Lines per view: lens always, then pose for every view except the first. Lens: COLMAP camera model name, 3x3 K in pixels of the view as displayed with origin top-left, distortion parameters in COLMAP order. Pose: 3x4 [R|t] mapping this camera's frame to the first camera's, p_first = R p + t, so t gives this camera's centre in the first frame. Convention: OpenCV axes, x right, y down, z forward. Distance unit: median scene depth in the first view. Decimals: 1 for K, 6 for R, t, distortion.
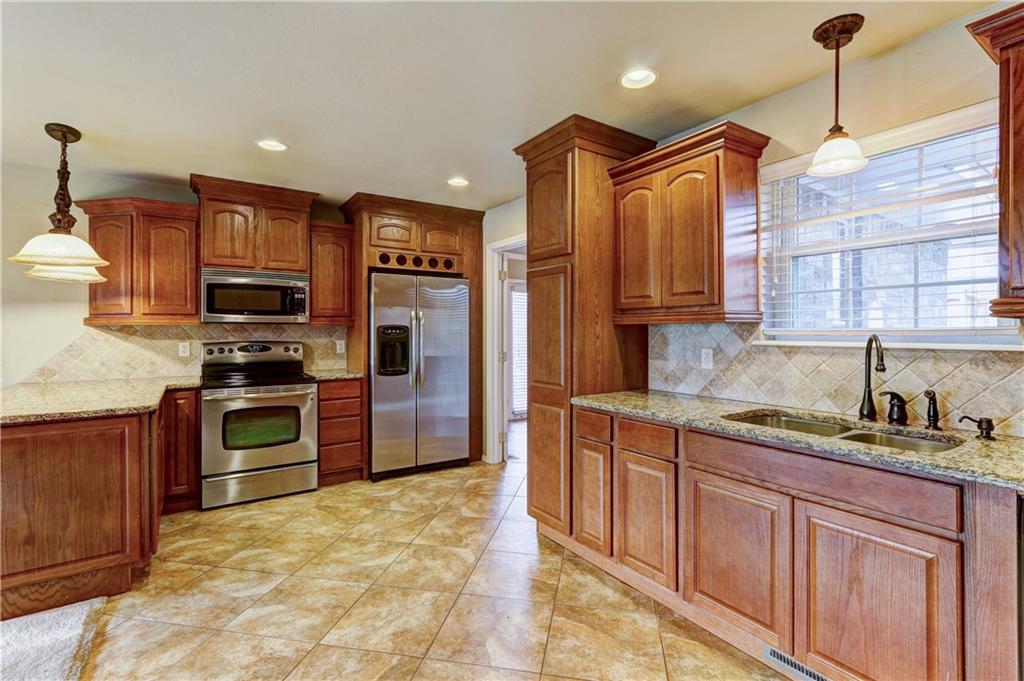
lens RADIAL K [[472.8, 0, 518.6], [0, 472.8, 333.9], [0, 0, 1]] dist [-0.003079, -0.000623]
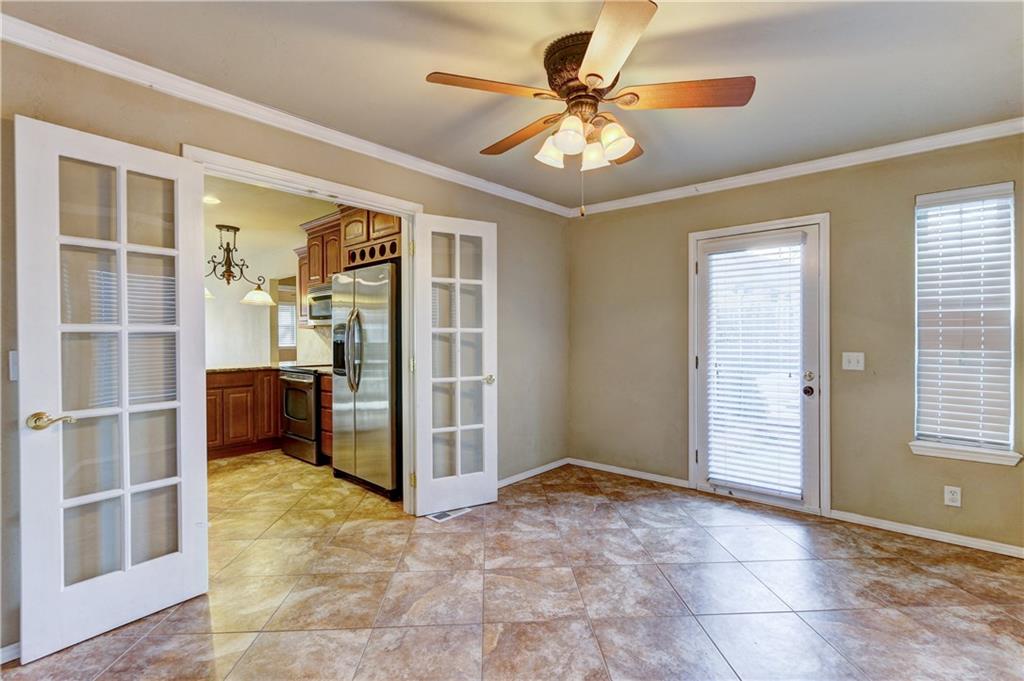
lens RADIAL K [[472.8, 0, 513.7], [0, 472.8, 338.8], [0, 0, 1]] dist [-0.003079, -0.000623]
pose [[0.235093, 0.006512, -0.971951, 0.774713], [0.000374, 0.999977, 0.006790, 0.005820], [0.971973, -0.001960, 0.235085, 1.123095]]
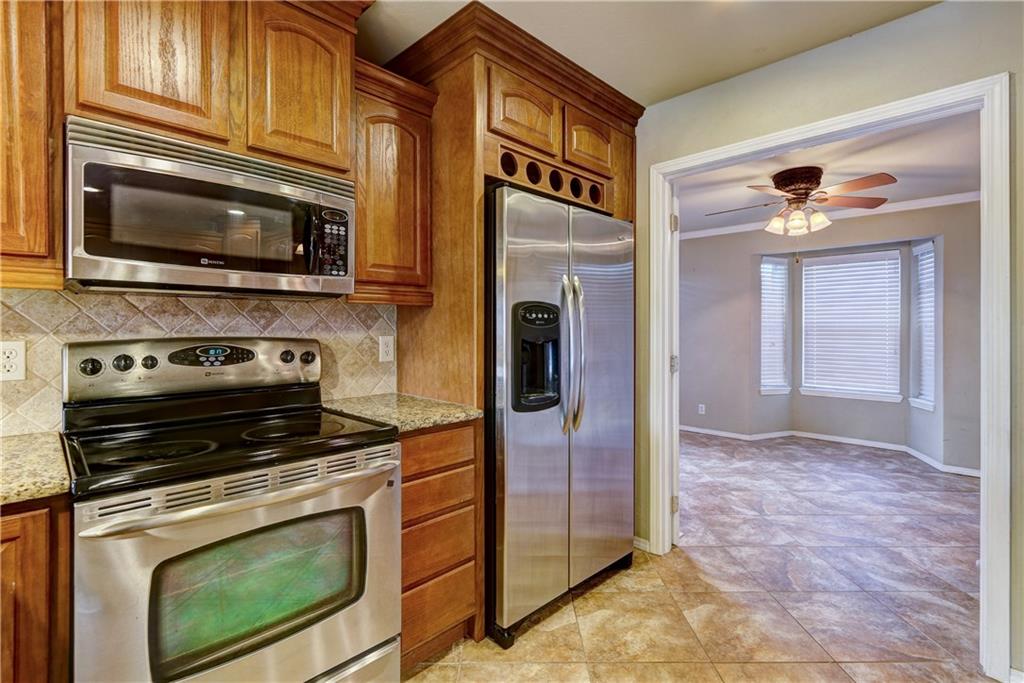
lens RADIAL K [[472.8, 0, 517.7], [0, 472.8, 331.3], [0, 0, 1]] dist [-0.003079, -0.000623]
pose [[0.980463, 0.000676, 0.196703, -0.379809], [-0.000731, 1.000000, 0.000209, 0.009666], [-0.196702, -0.000348, 0.980463, 0.546309]]
